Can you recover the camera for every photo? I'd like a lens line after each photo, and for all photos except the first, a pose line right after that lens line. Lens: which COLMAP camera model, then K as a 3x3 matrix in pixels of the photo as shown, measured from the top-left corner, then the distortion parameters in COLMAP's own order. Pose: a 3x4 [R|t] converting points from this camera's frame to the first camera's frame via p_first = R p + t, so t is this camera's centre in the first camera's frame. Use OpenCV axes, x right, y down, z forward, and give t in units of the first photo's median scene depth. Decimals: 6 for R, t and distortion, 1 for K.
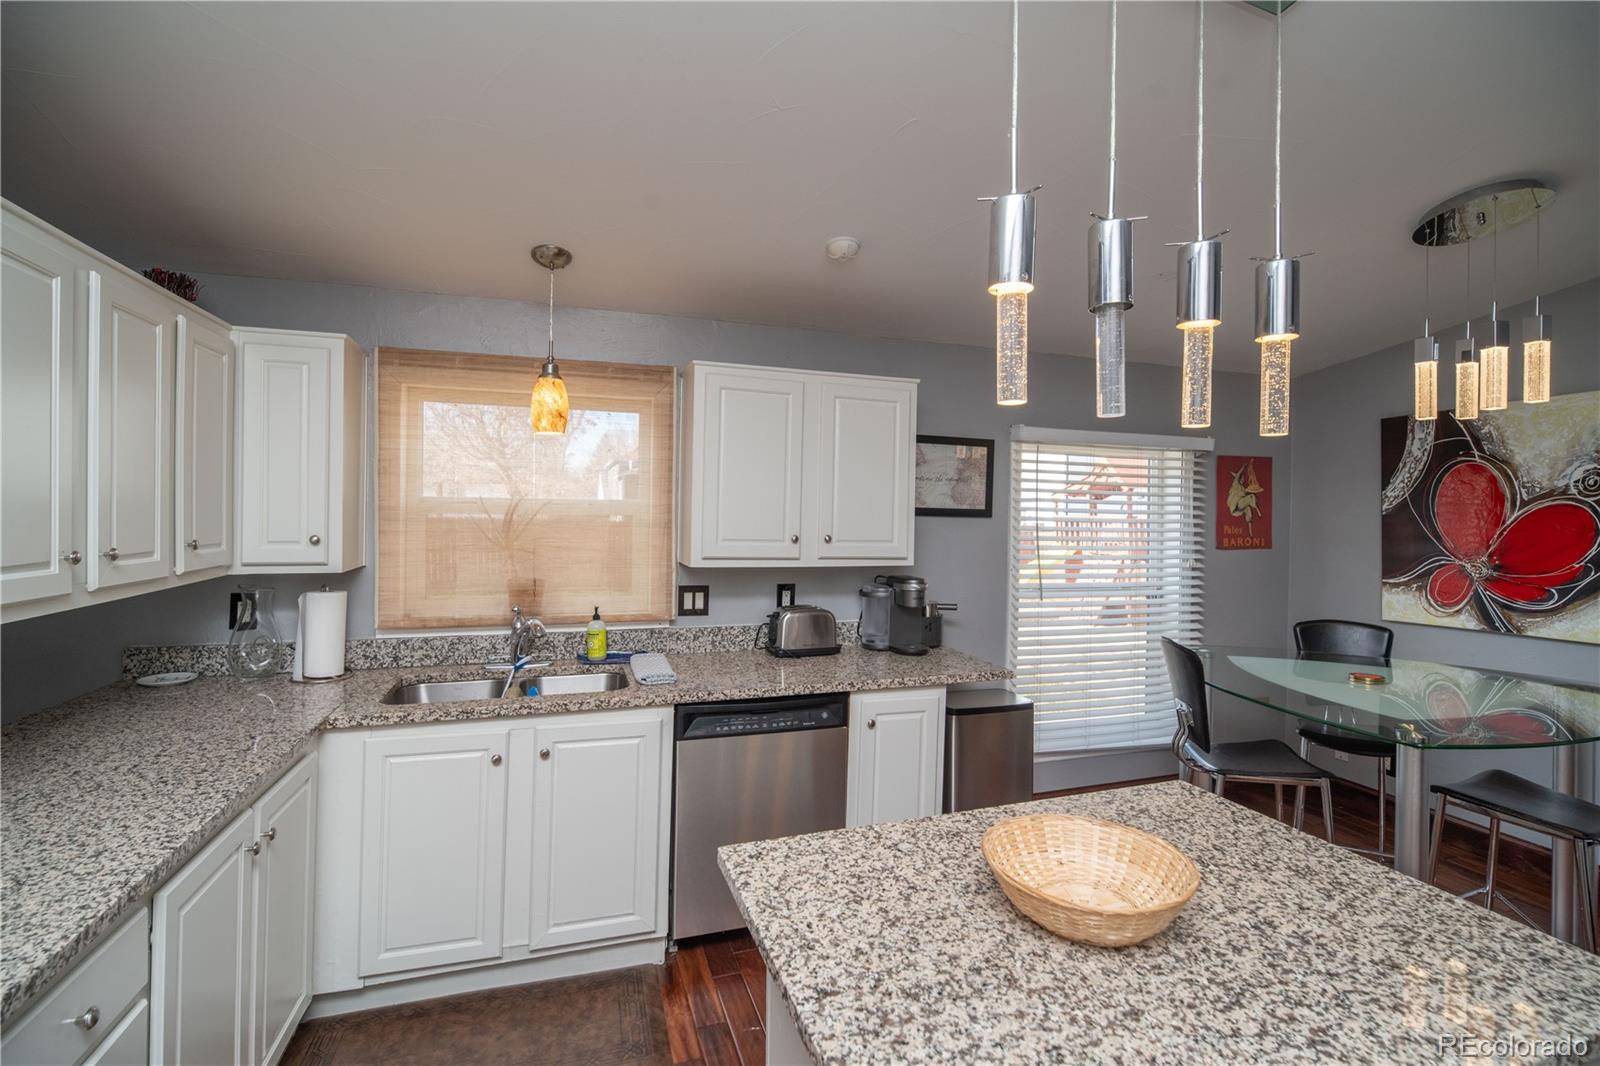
lens RADIAL K [[715.0, 0, 800.5], [0, 715.0, 522.9], [0, 0, 1]] dist [-0.012799, -0.001734]
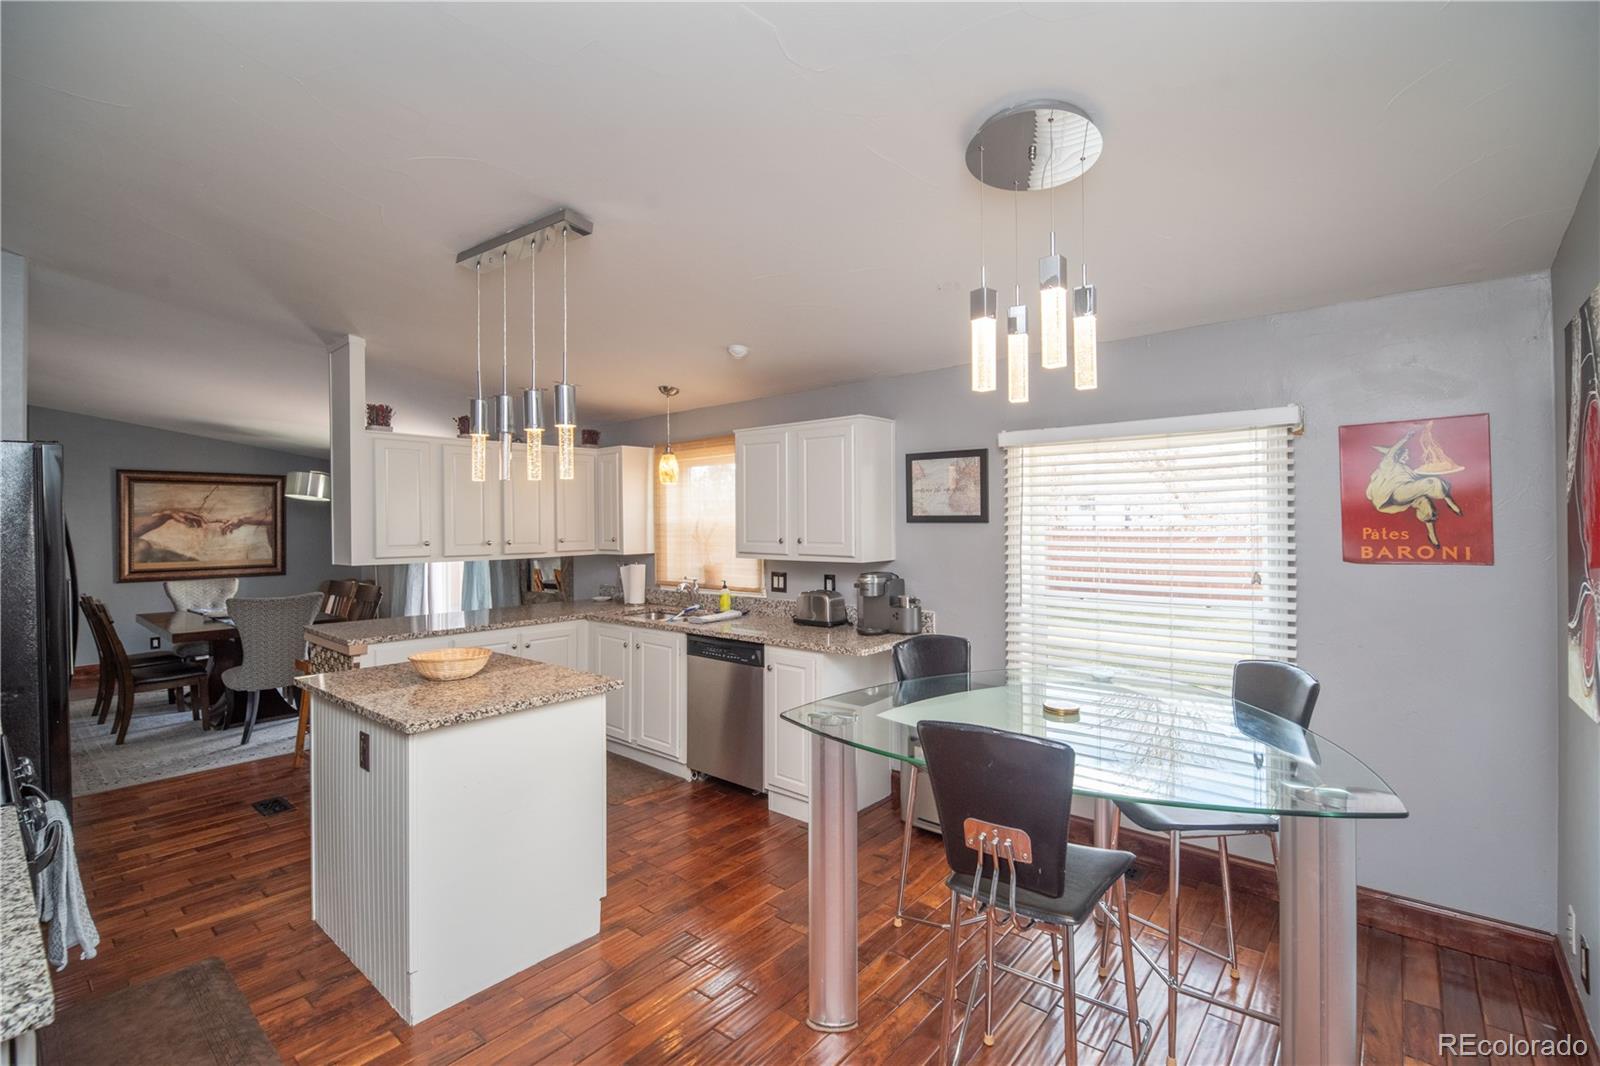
lens RADIAL K [[715.0, 0, 798.4], [0, 715.0, 527.3], [0, 0, 1]] dist [-0.012799, -0.001734]
pose [[0.520202, -0.013349, -0.853939, 1.129860], [0.004256, 0.999906, -0.013038, 0.012744], [0.854033, 0.003148, 0.520209, 0.241823]]
